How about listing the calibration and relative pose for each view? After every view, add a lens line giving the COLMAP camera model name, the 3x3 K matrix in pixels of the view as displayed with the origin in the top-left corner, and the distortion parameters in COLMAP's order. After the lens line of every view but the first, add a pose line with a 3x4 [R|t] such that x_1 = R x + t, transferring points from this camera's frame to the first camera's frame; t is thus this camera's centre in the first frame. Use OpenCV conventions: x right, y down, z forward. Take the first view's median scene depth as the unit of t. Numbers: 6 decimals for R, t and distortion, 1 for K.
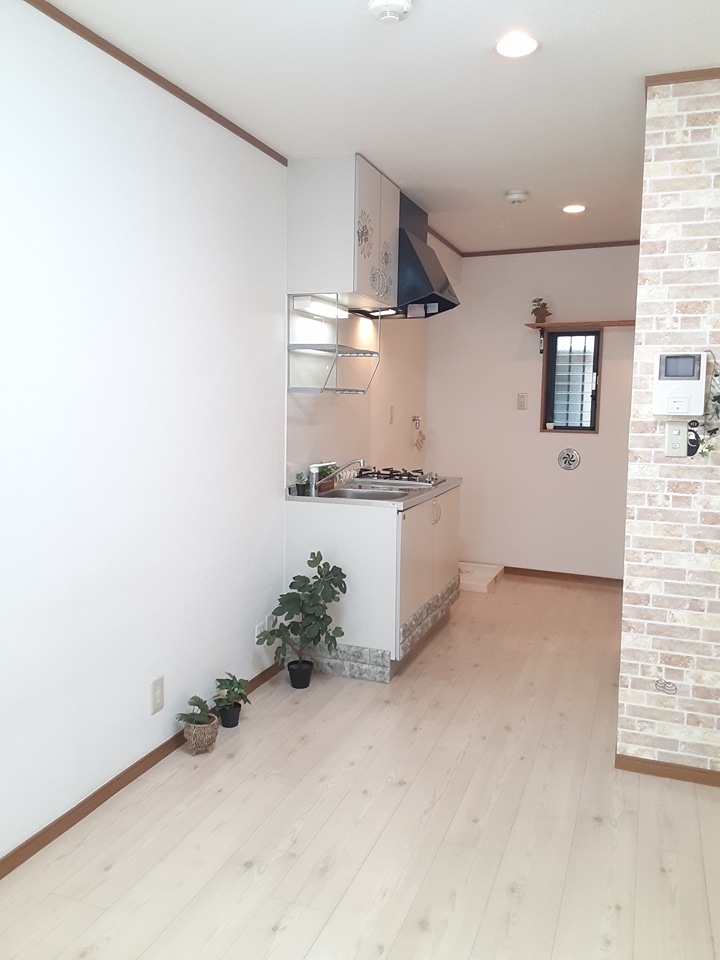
lens RADIAL K [[779.0, 0, 337.5], [0, 779.0, 461.8], [0, 0, 1]] dist [0.071504, -0.130488]
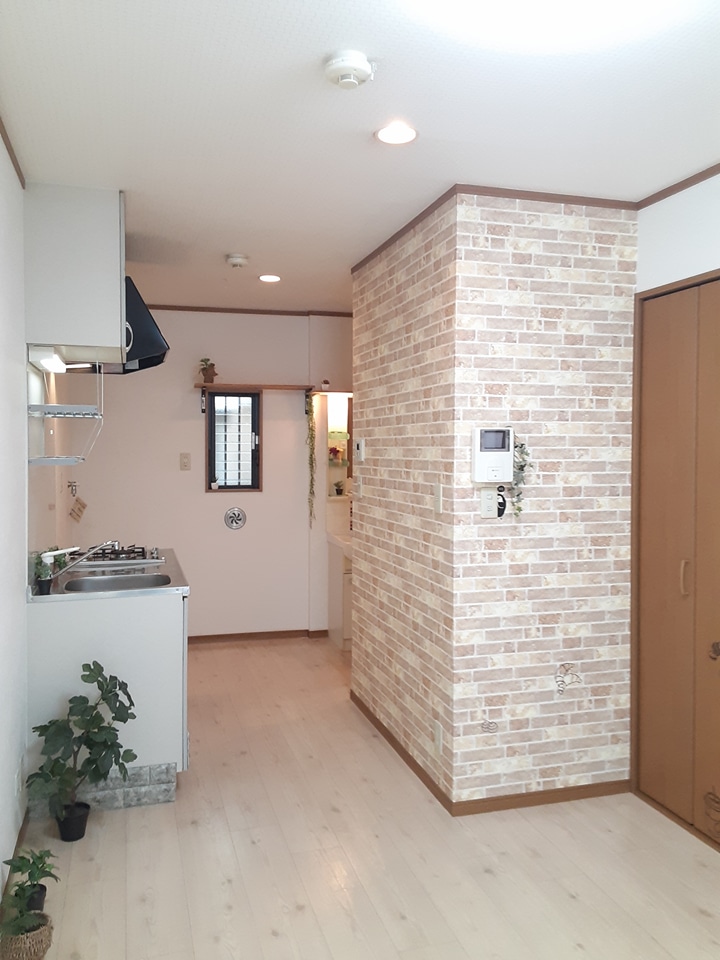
lens RADIAL K [[779.0, 0, 372.8], [0, 779.0, 452.9], [0, 0, 1]] dist [0.071504, -0.130488]
pose [[0.775422, -0.018959, 0.631159, -0.312978], [0.063490, 0.996825, -0.048059, -0.043469], [-0.628244, 0.077338, 0.774163, 0.171368]]
